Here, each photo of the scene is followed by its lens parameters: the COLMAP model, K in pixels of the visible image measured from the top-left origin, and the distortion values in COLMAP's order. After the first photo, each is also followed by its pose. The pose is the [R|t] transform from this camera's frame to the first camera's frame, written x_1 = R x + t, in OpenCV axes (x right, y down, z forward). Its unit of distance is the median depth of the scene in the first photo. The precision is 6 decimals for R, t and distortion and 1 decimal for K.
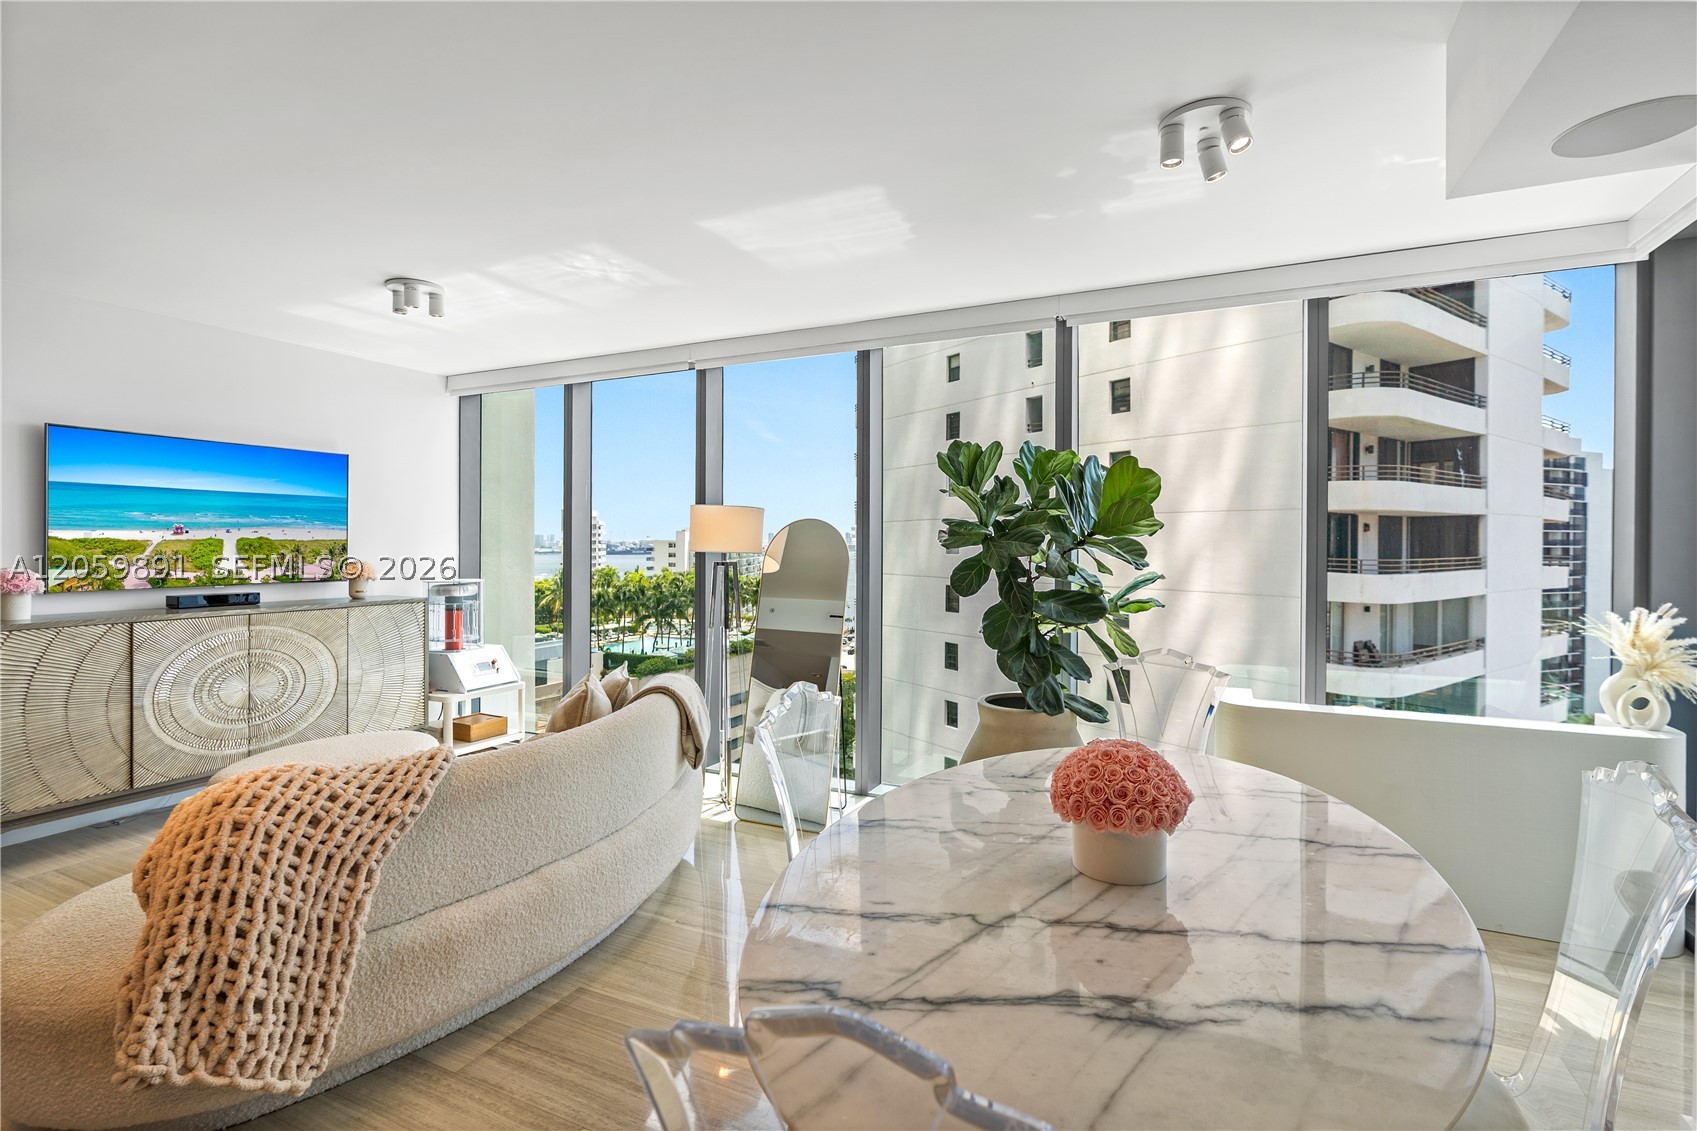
lens RADIAL K [[782.5, 0, 852.7], [0, 782.5, 546.5], [0, 0, 1]] dist [-0.001680, 0.000526]
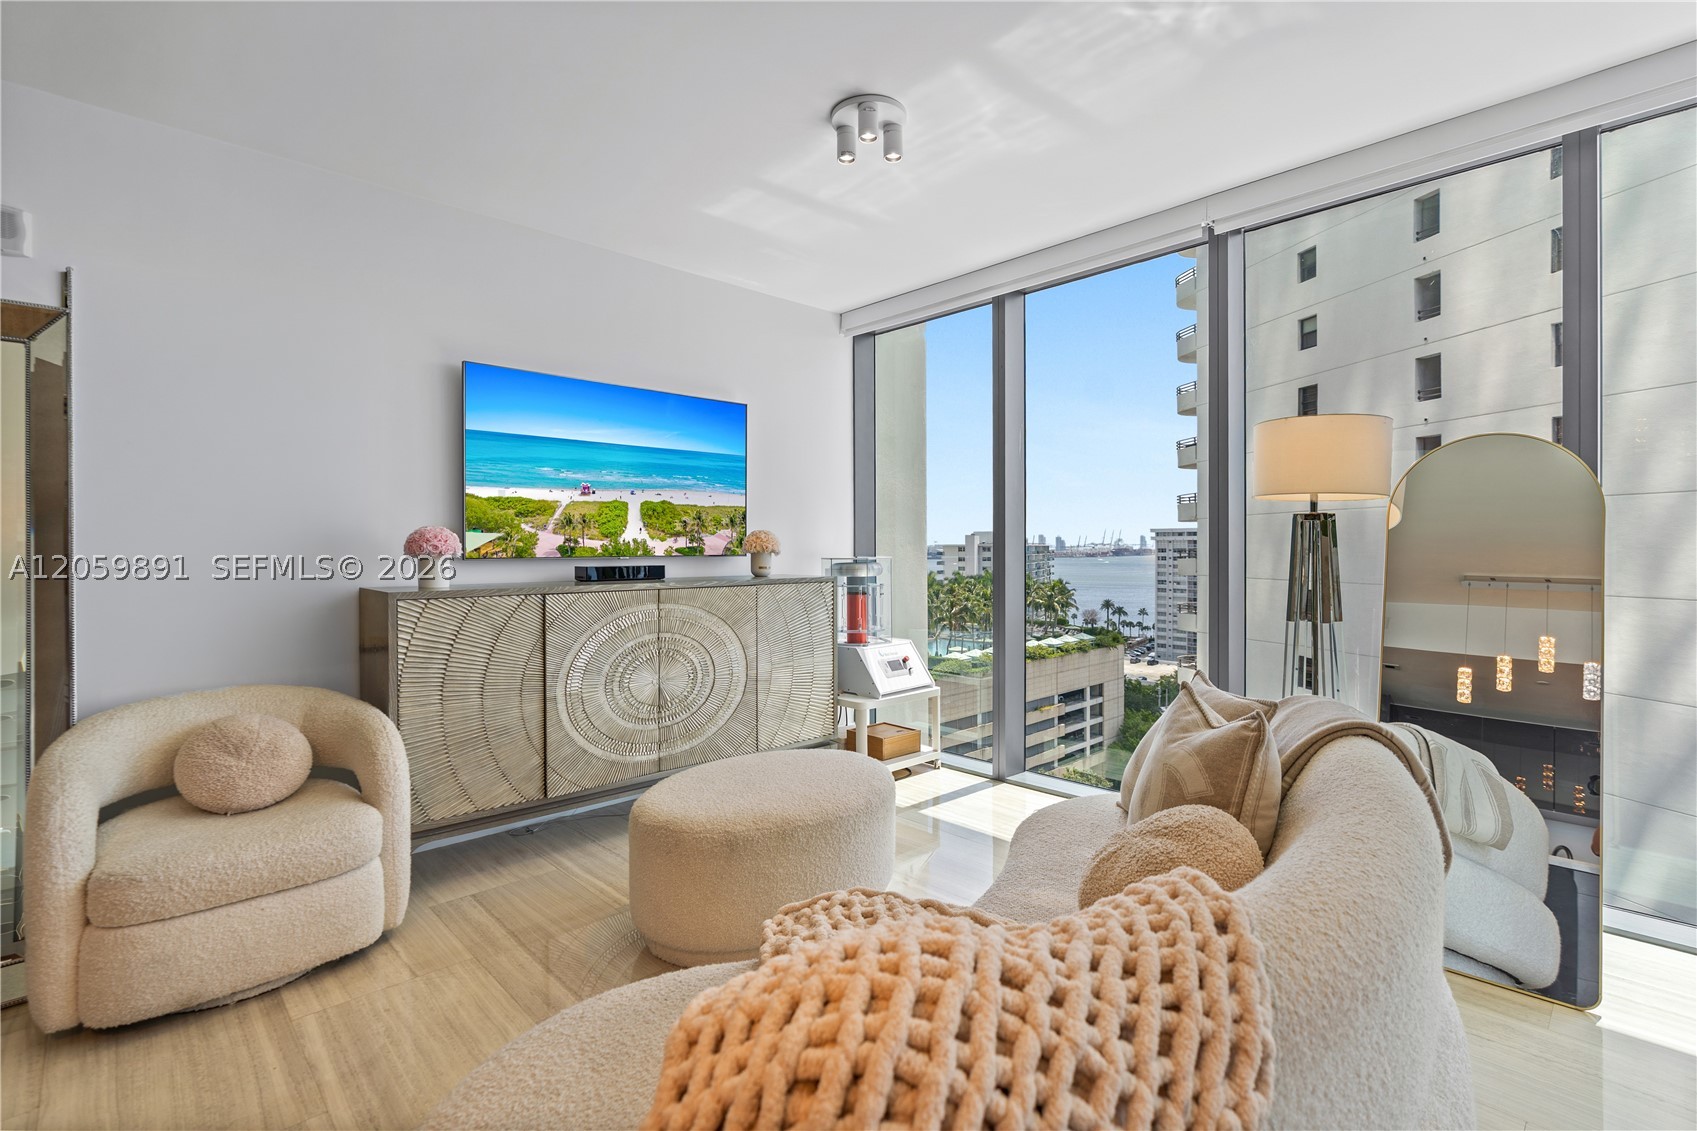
lens RADIAL K [[775.0, 0, 853.8], [0, 775.0, 553.7], [0, 0, 1]] dist [-0.011341, 0.000030]
pose [[0.937532, -0.005532, -0.347855, -0.320248], [0.006360, 0.999979, 0.001238, 0.052813], [0.347841, -0.003374, 0.937547, 0.337051]]
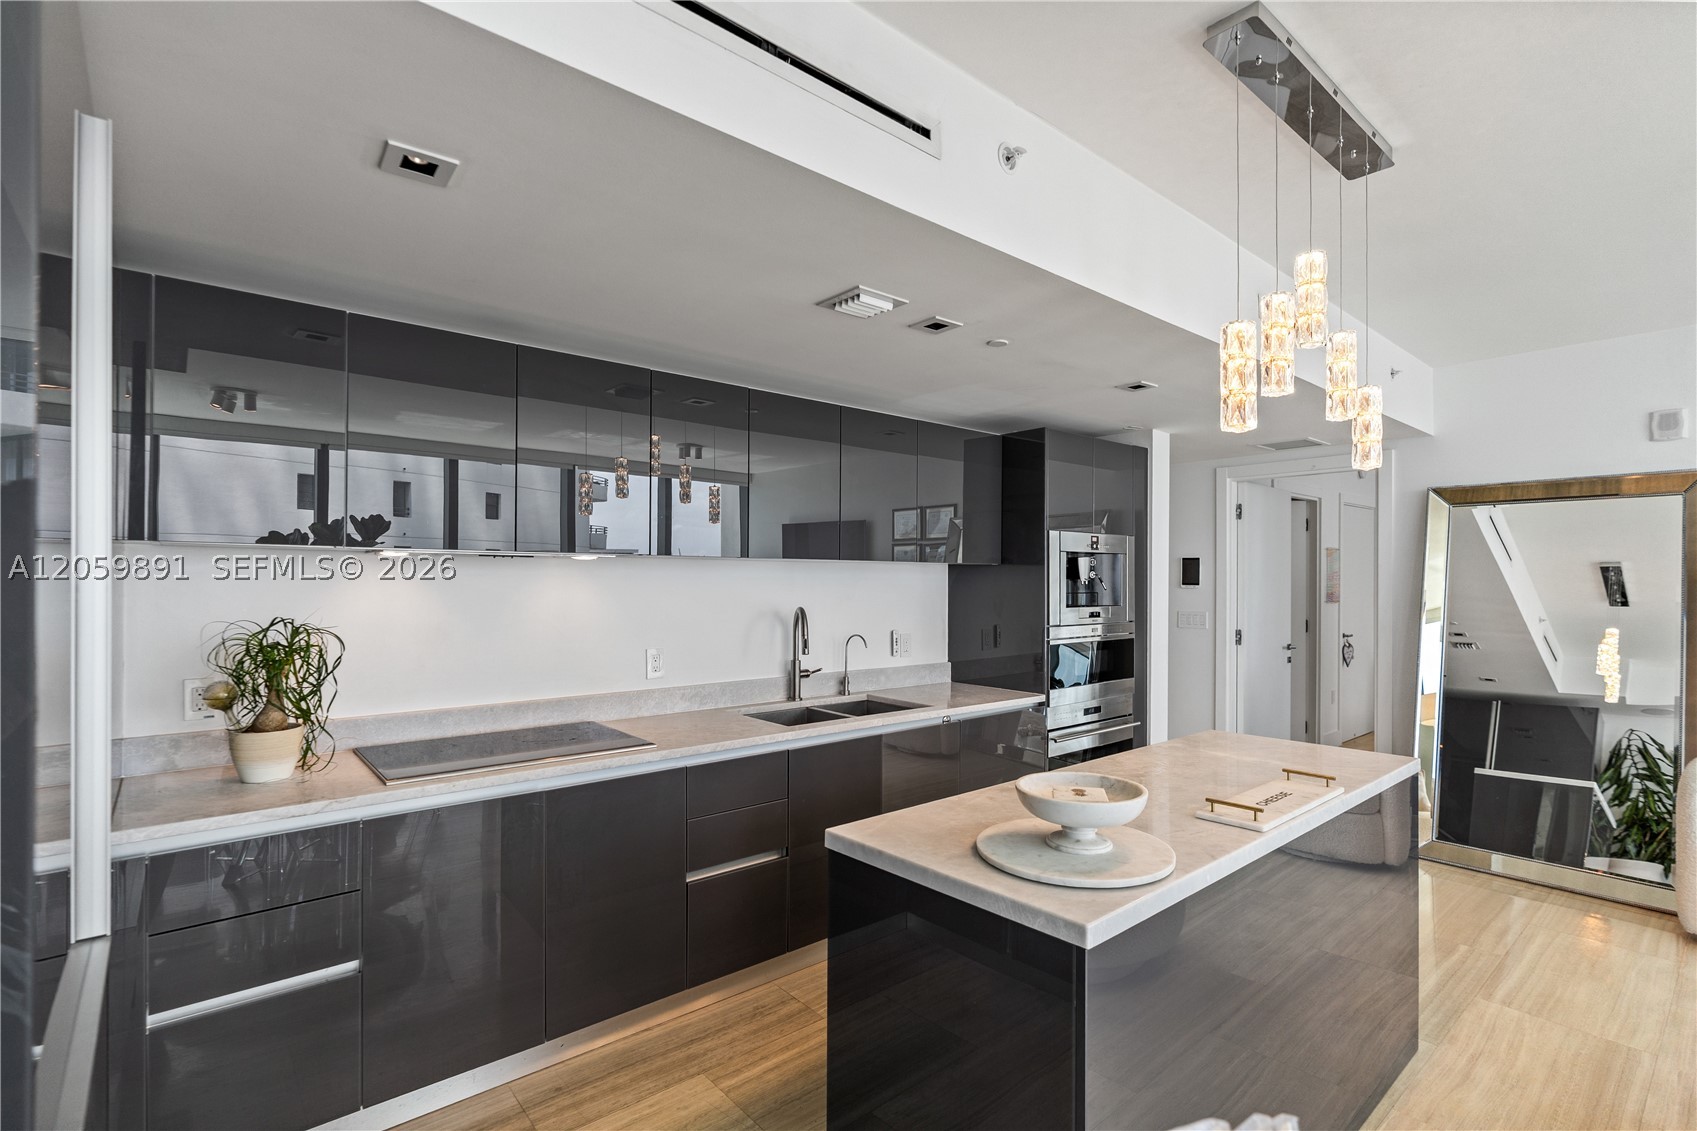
lens RADIAL K [[796.0, 0, 858.8], [0, 796.0, 584.0], [0, 0, 1]] dist [-0.010485, 0.006370]
pose [[-0.402410, 0.002128, -0.915457, 0.137270], [-0.010076, 0.999926, 0.006754, -0.006456], [0.915404, 0.011942, -0.402359, 0.150608]]
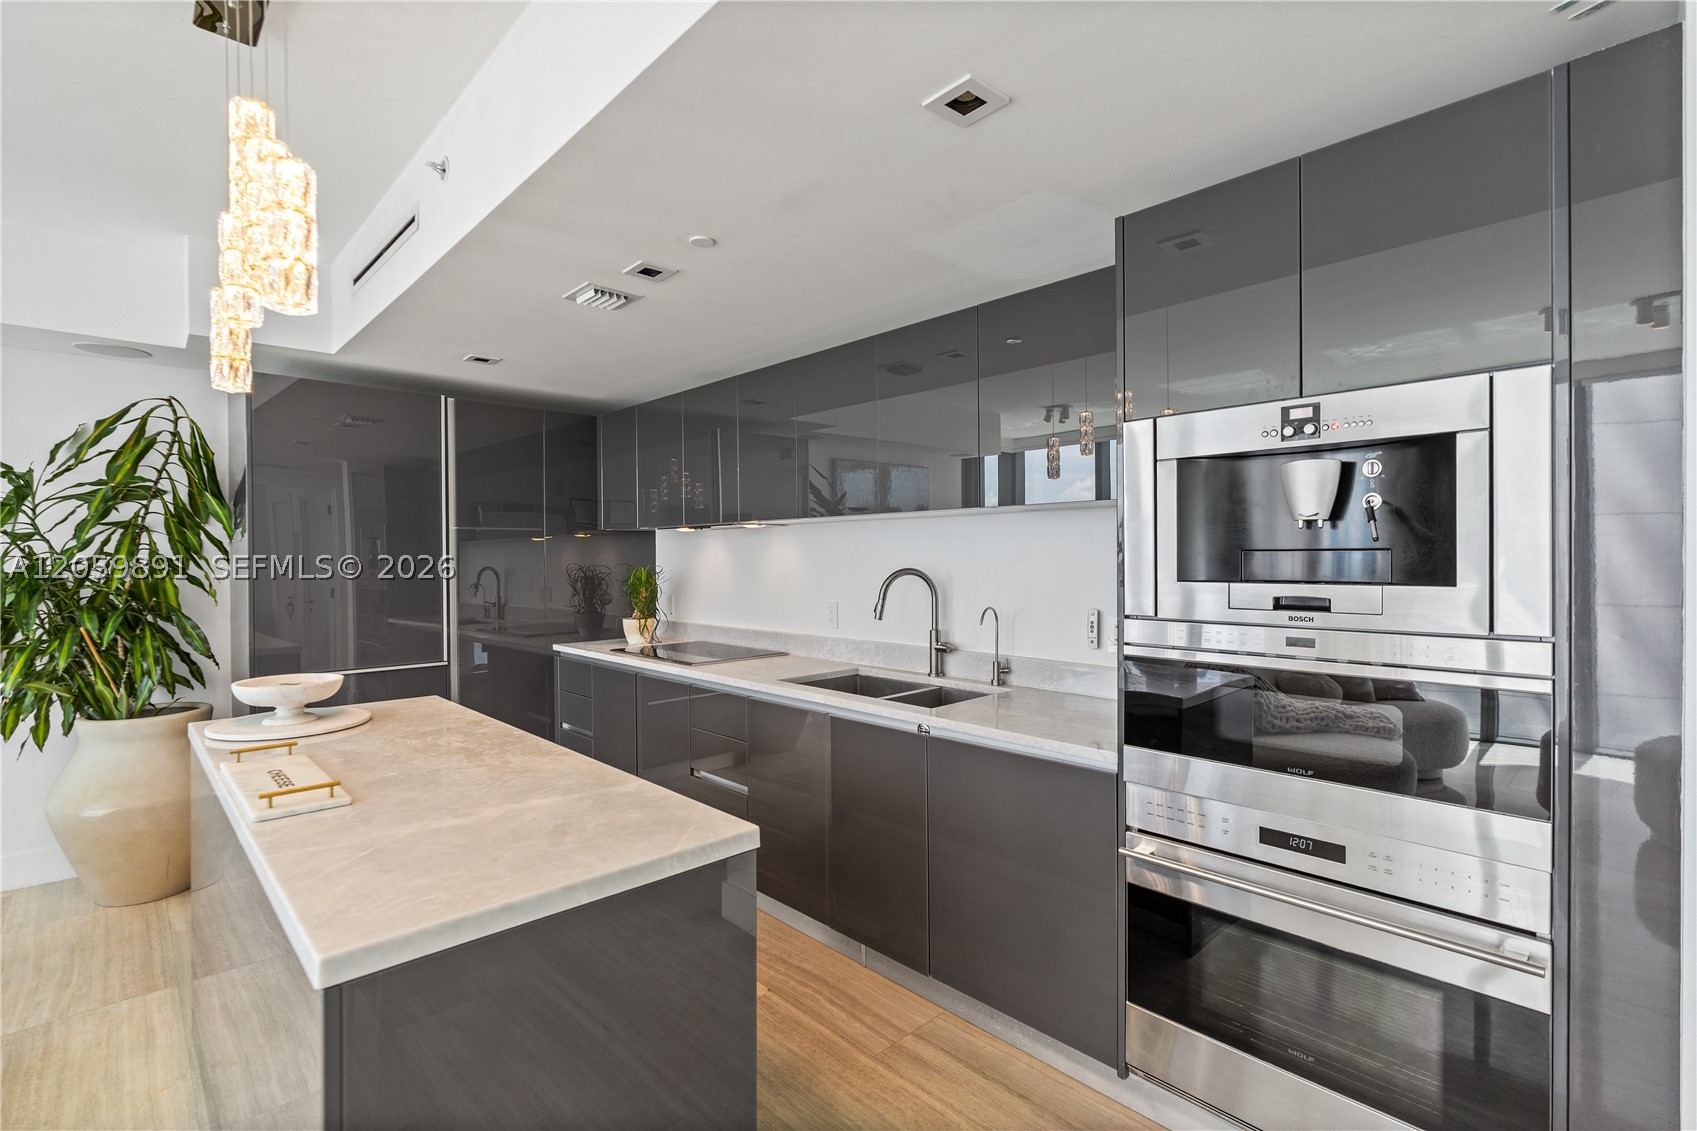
lens RADIAL K [[769.8, 0, 849.6], [0, 769.8, 563.5], [0, 0, 1]] dist [0.000581, -0.000023]
pose [[-0.933462, 0.000639, 0.358677, -0.854774], [0.005370, 0.999911, 0.012193, 0.010775], [-0.358637, 0.013308, -0.933382, 0.464884]]
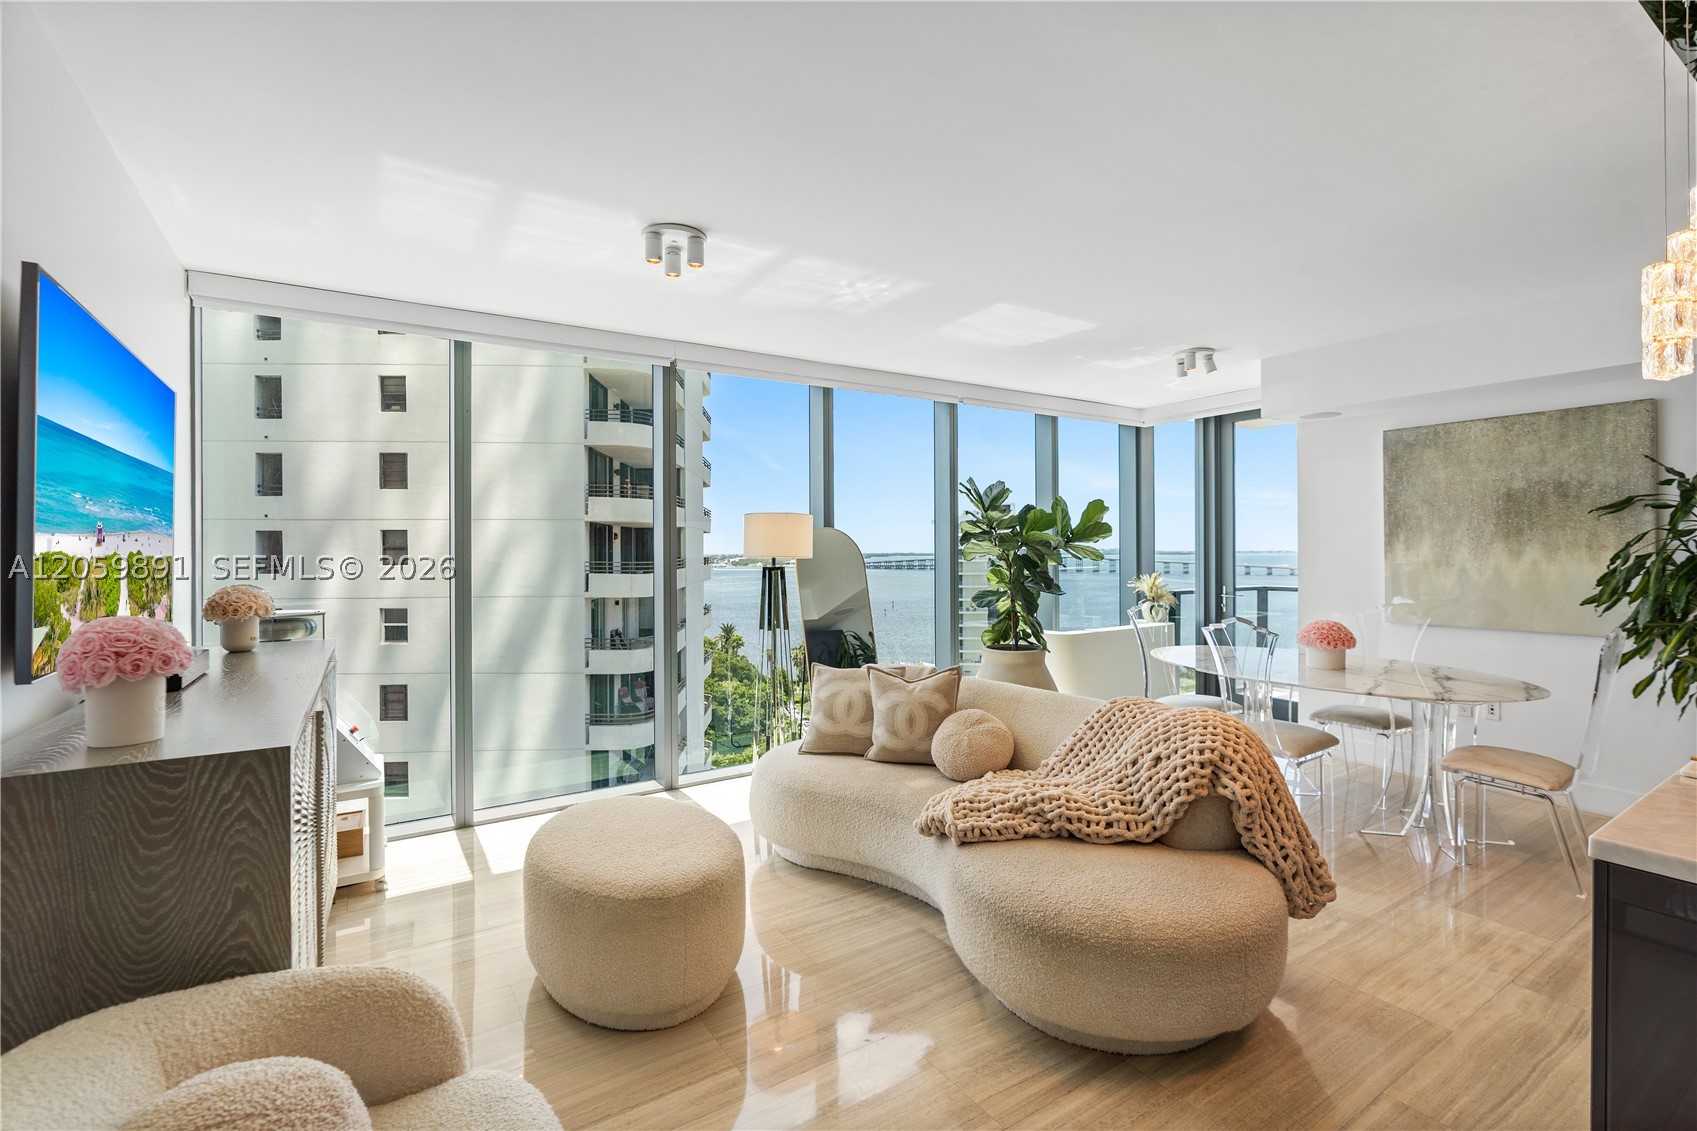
lens RADIAL K [[766.9, 0, 855.0], [0, 766.9, 551.6], [0, 0, 1]] dist [0.000088, 0.000650]
pose [[0.517696, -0.009563, 0.855511, -1.094922], [0.011689, 0.999923, 0.004104, -0.004025], [-0.855485, 0.007875, 0.517768, 0.412413]]
